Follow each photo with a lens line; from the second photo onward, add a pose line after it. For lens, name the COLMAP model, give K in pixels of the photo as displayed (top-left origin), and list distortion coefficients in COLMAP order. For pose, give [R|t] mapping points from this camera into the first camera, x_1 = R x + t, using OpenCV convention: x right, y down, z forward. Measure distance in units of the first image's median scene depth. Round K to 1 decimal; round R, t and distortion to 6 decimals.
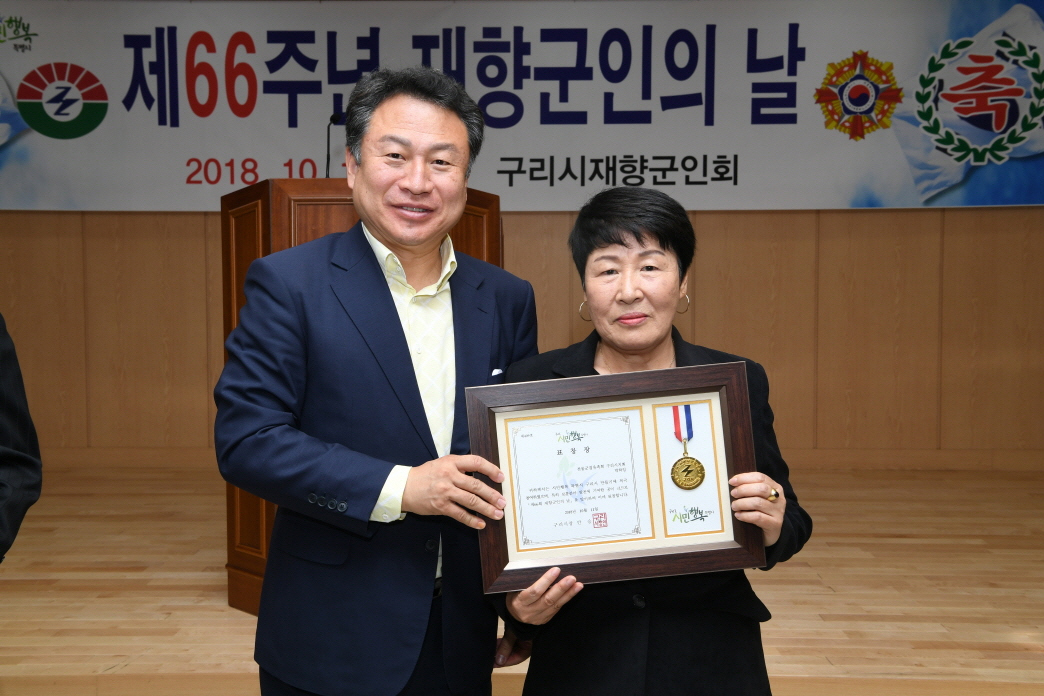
lens RADIAL K [[1181.2, 0, 518.5], [0, 1181.2, 348.6], [0, 0, 1]] dist [0.033660, 0.183403]
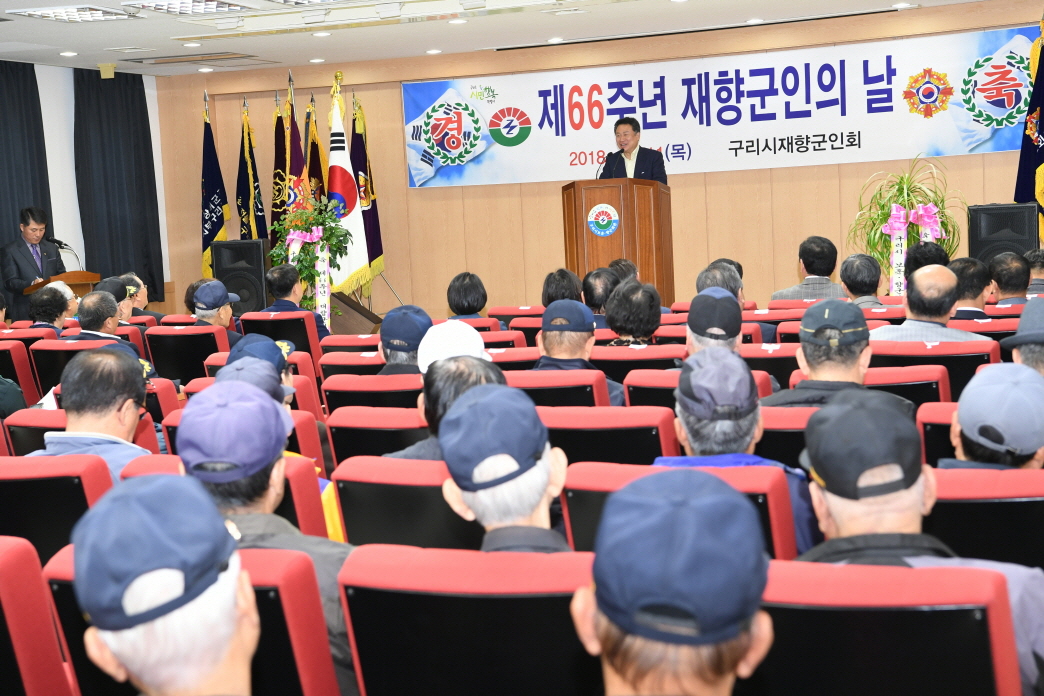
lens RADIAL K [[1776.1, 0, 518.7], [0, 1776.1, 349.4], [0, 0, 1]] dist [0.221667, 0.270954]
pose [[0.932246, -0.017380, -0.361407, 0.678898], [0.025984, 0.999483, 0.018960, 0.100556], [0.360890, -0.027067, 0.932216, -1.720514]]
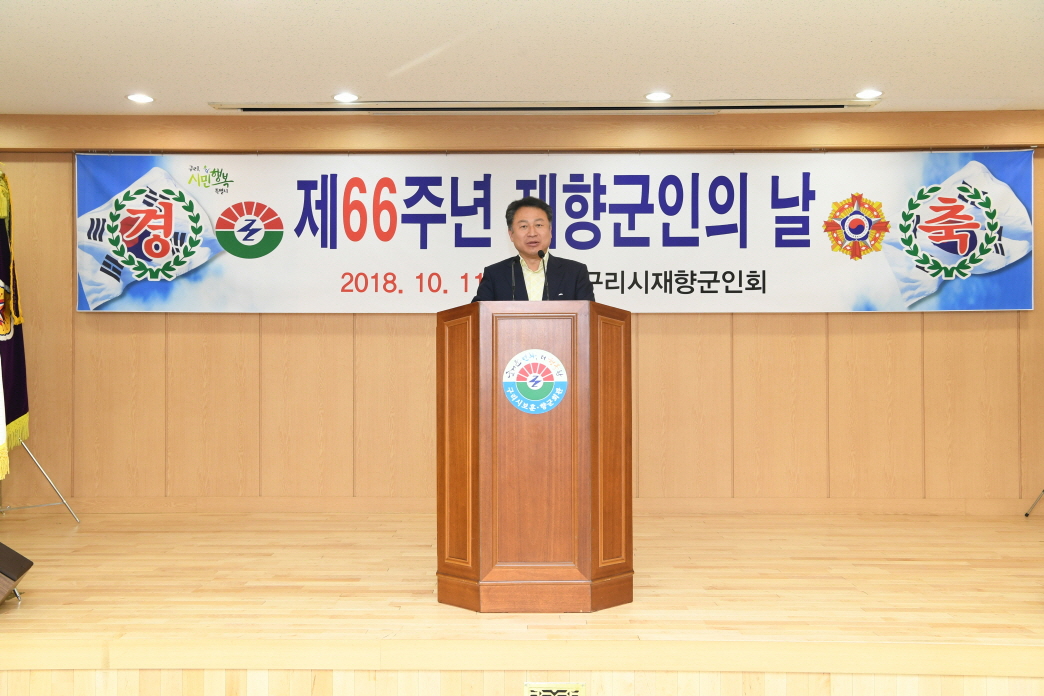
lens RADIAL K [[1069.8, 0, 521.0], [0, 1069.8, 345.6], [0, 0, 1]] dist [0.007921, 0.122969]
pose [[0.999974, 0.001223, 0.007174, -0.092333], [-0.000719, 0.997557, -0.069857, 0.001496], [-0.007242, 0.069850, 0.997531, -0.168274]]
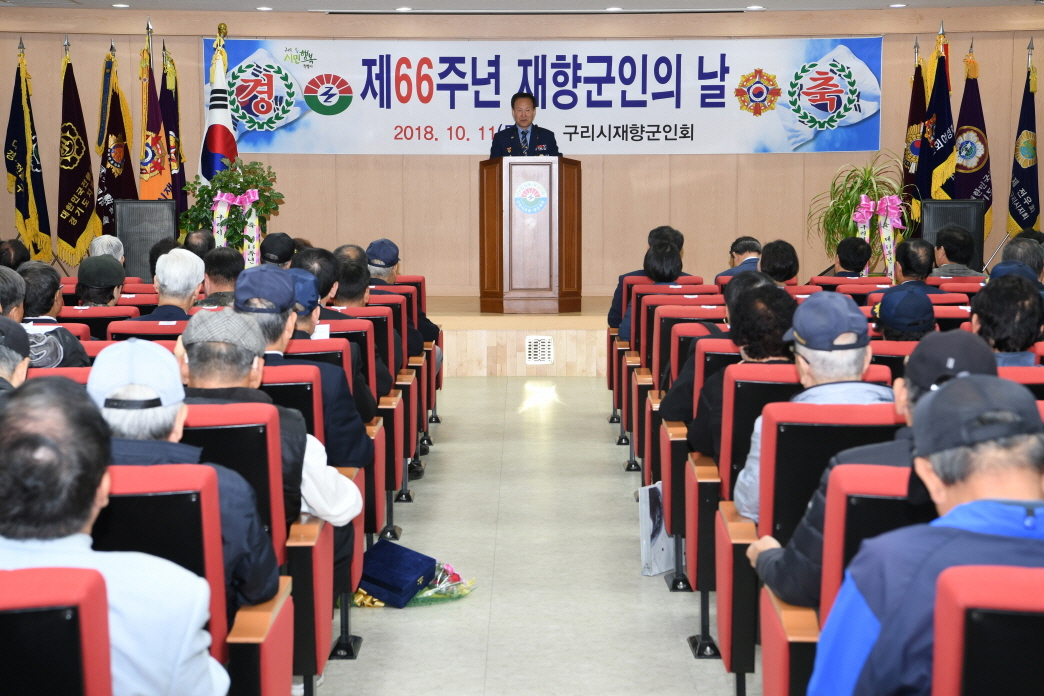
lens RADIAL K [[1990.3, 0, 520.9], [0, 1990.3, 345.6], [0, 0, 1]] dist [0.292254, 0.200090]
pose [[0.999806, -0.000876, 0.019698, -0.146589], [0.000520, 0.999836, 0.018107, 0.126131], [-0.019710, -0.018093, 0.999642, -2.132939]]
